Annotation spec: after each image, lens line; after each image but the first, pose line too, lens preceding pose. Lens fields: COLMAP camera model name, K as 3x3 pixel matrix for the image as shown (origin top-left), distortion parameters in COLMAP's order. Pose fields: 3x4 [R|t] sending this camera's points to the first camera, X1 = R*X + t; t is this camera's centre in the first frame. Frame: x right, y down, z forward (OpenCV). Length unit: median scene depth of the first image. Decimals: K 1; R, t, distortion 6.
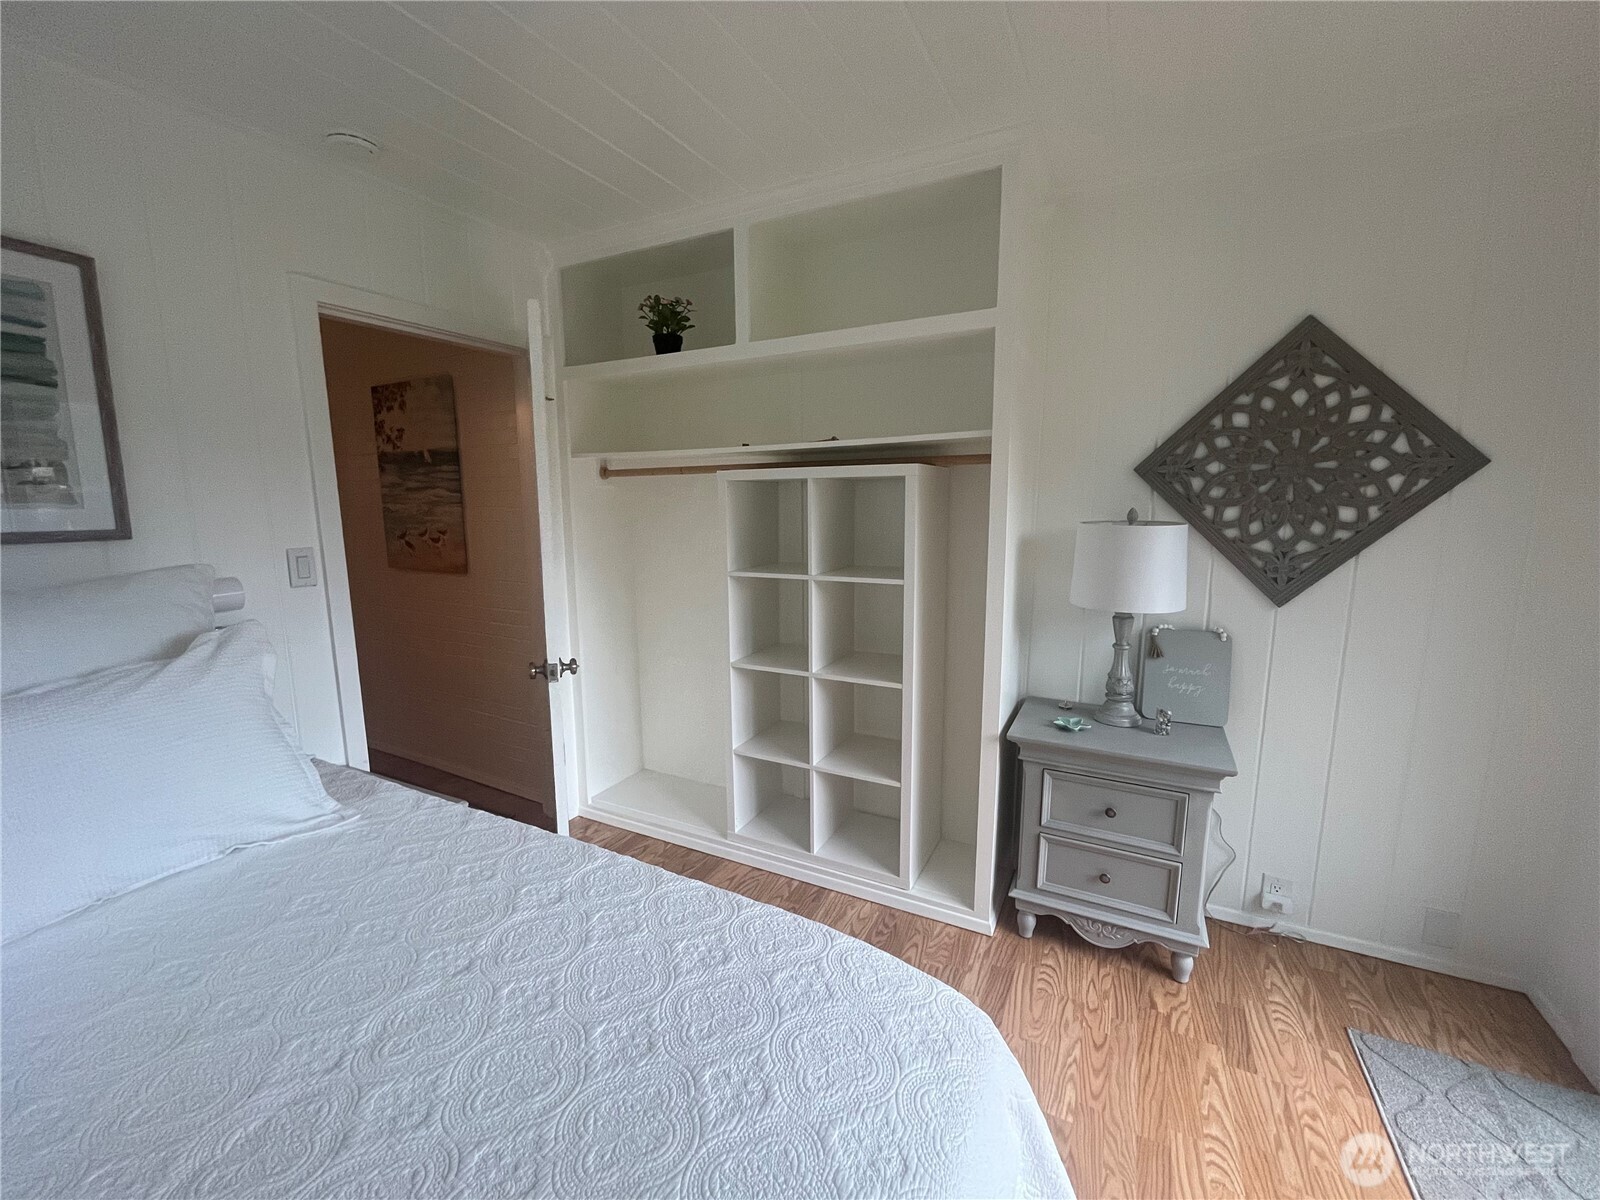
lens RADIAL K [[646.5, 0, 800.0], [0, 646.5, 600.0], [0, 0, 1]] dist [-0.000380, -0.000527]
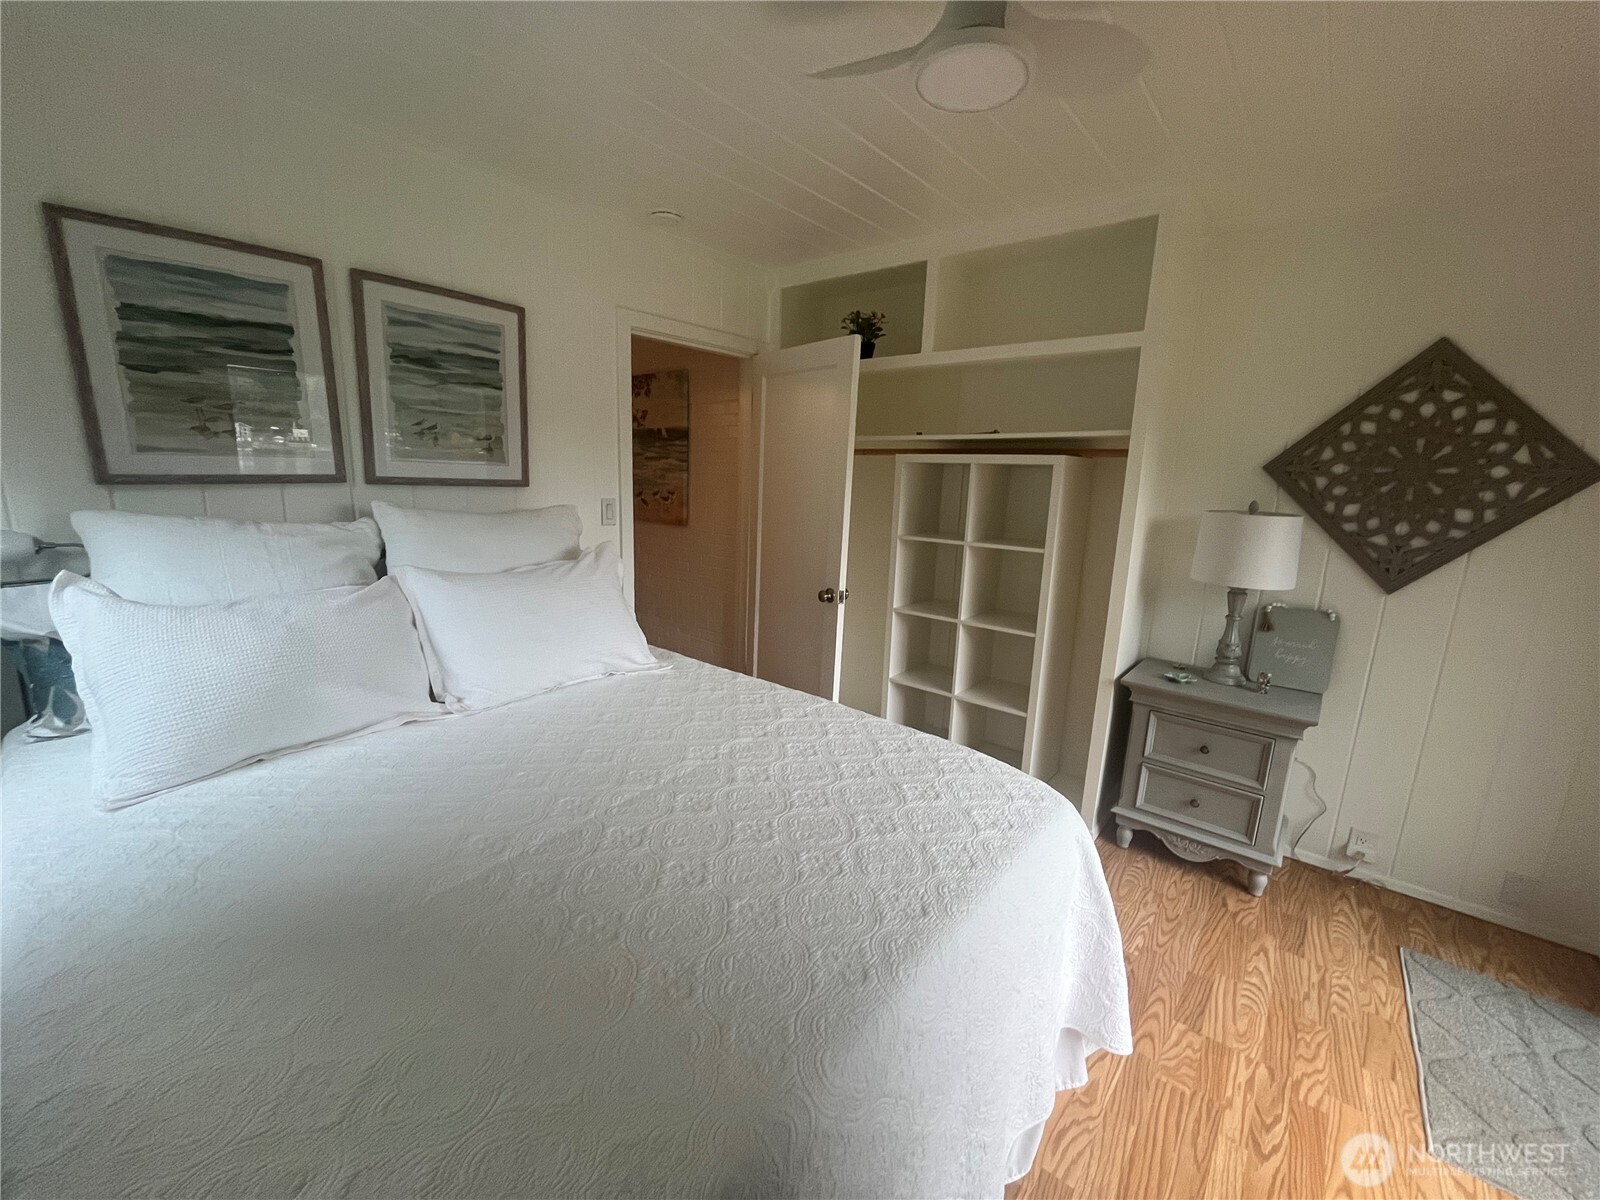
lens RADIAL K [[646.5, 0, 800.0], [0, 646.5, 600.0], [0, 0, 1]] dist [-0.000380, -0.000527]
pose [[0.975487, 0.082993, -0.203805, -0.038071], [-0.075583, 0.996173, 0.043891, 0.049586], [0.206668, -0.027411, 0.978027, -0.329185]]
